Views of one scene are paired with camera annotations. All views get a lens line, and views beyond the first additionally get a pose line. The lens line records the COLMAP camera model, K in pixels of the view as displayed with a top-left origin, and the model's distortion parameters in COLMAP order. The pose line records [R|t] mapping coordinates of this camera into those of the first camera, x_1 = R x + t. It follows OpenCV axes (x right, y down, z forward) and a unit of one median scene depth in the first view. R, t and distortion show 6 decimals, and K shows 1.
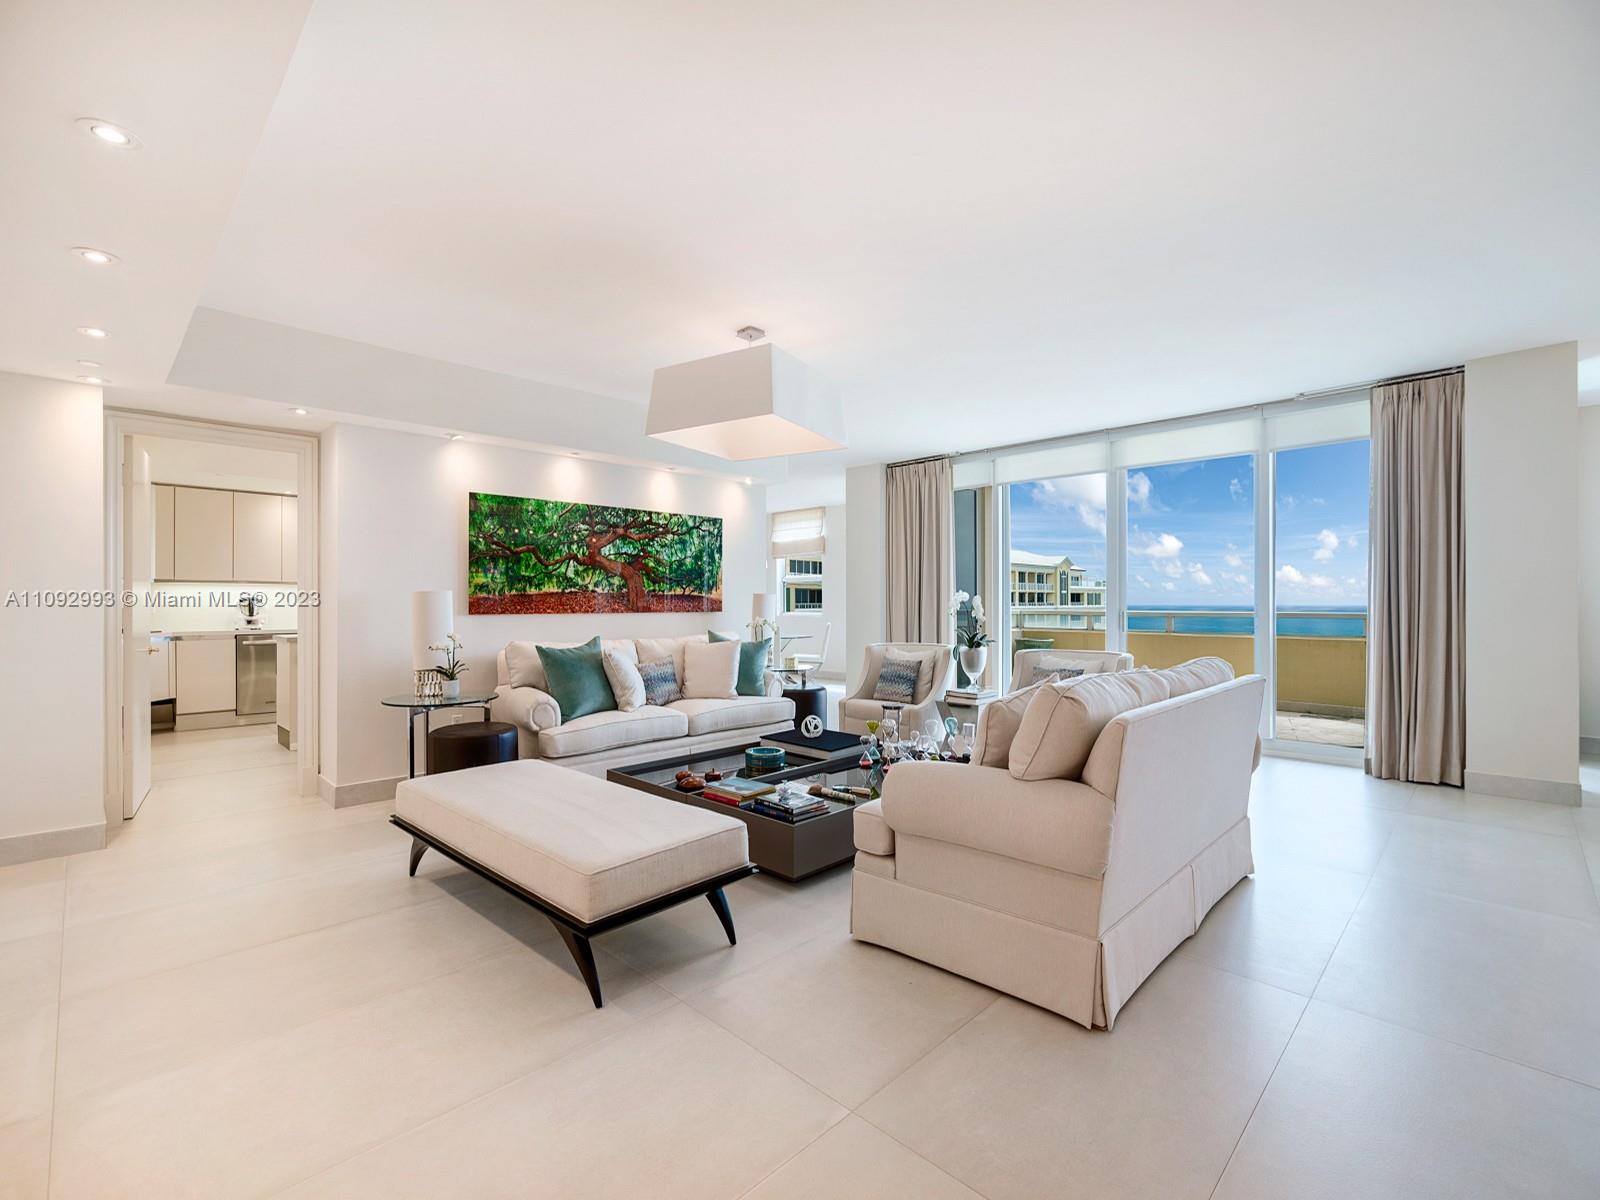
lens RADIAL K [[744.0, 0, 780.2], [0, 744.0, 592.9], [0, 0, 1]] dist [-0.002475, 0.001531]
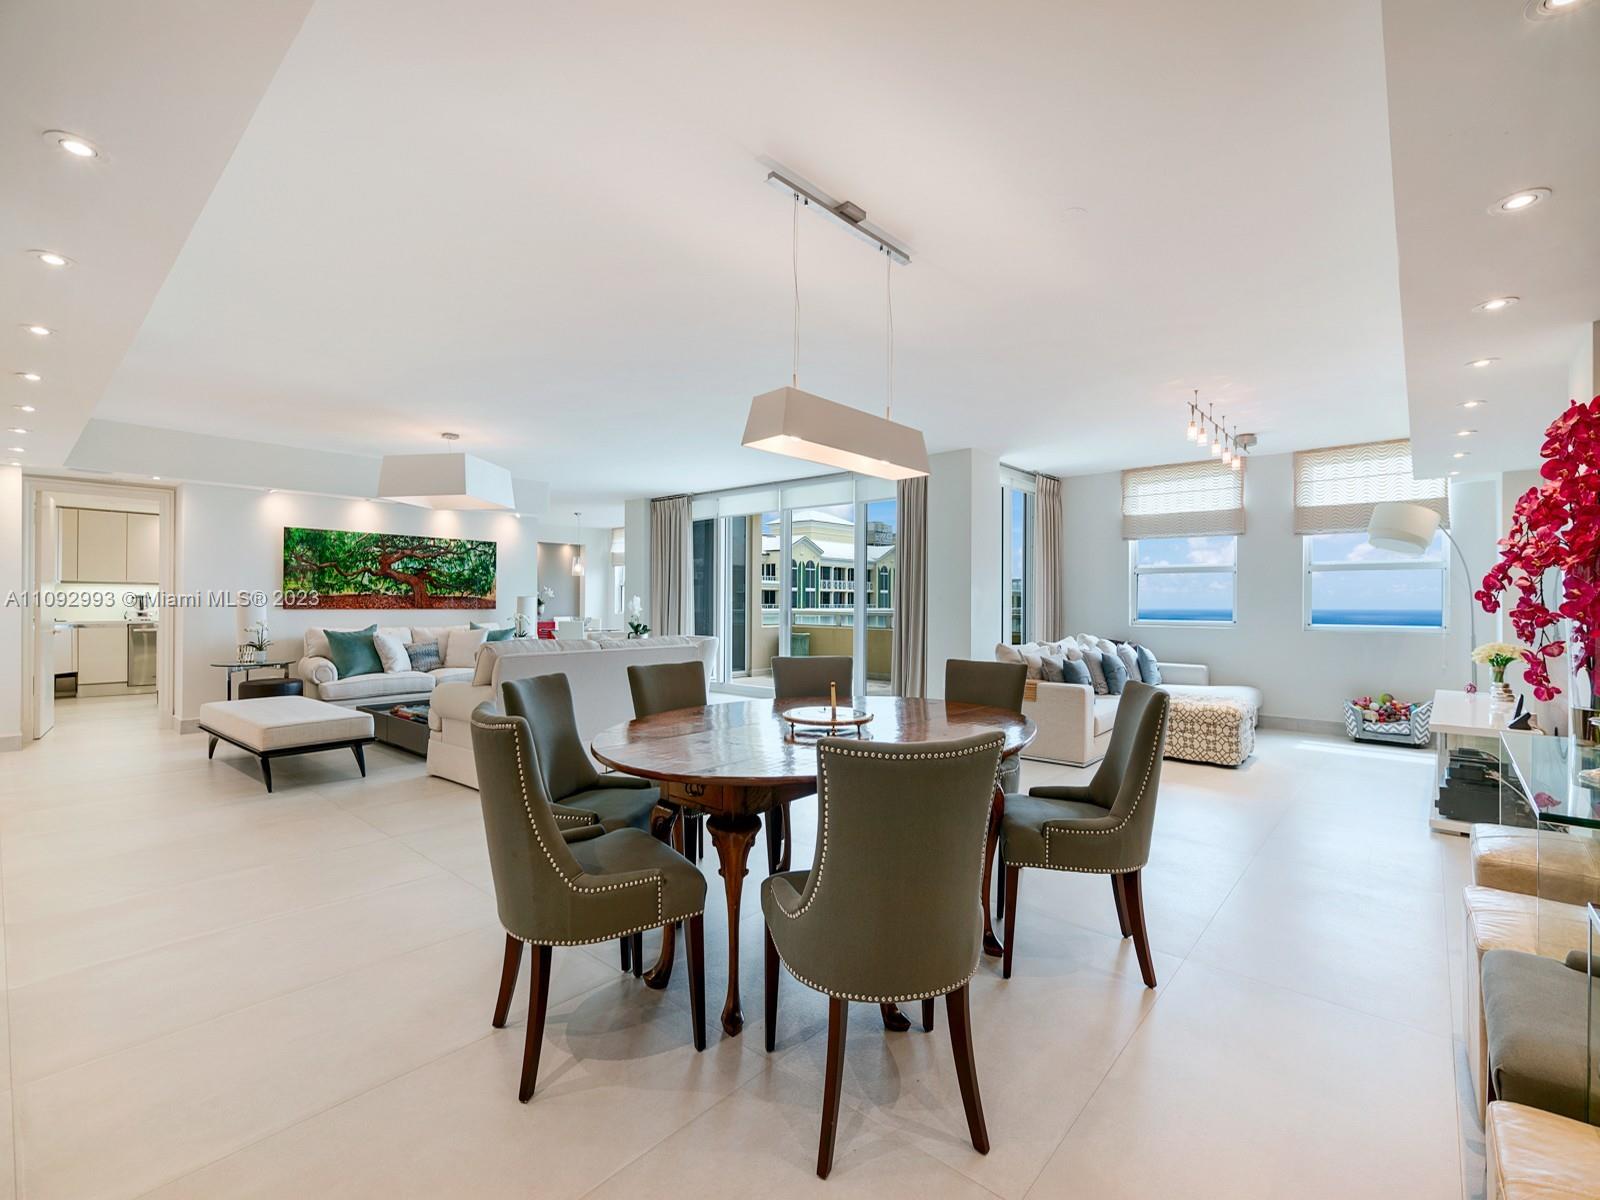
lens RADIAL K [[744.0, 0, 788.1], [0, 744.0, 597.9], [0, 0, 1]] dist [-0.002475, 0.001531]
pose [[0.997383, 0.009195, 0.071711, 0.419218], [-0.009584, 0.999941, 0.005081, -0.009238], [-0.071660, -0.005755, 0.997413, -0.482801]]
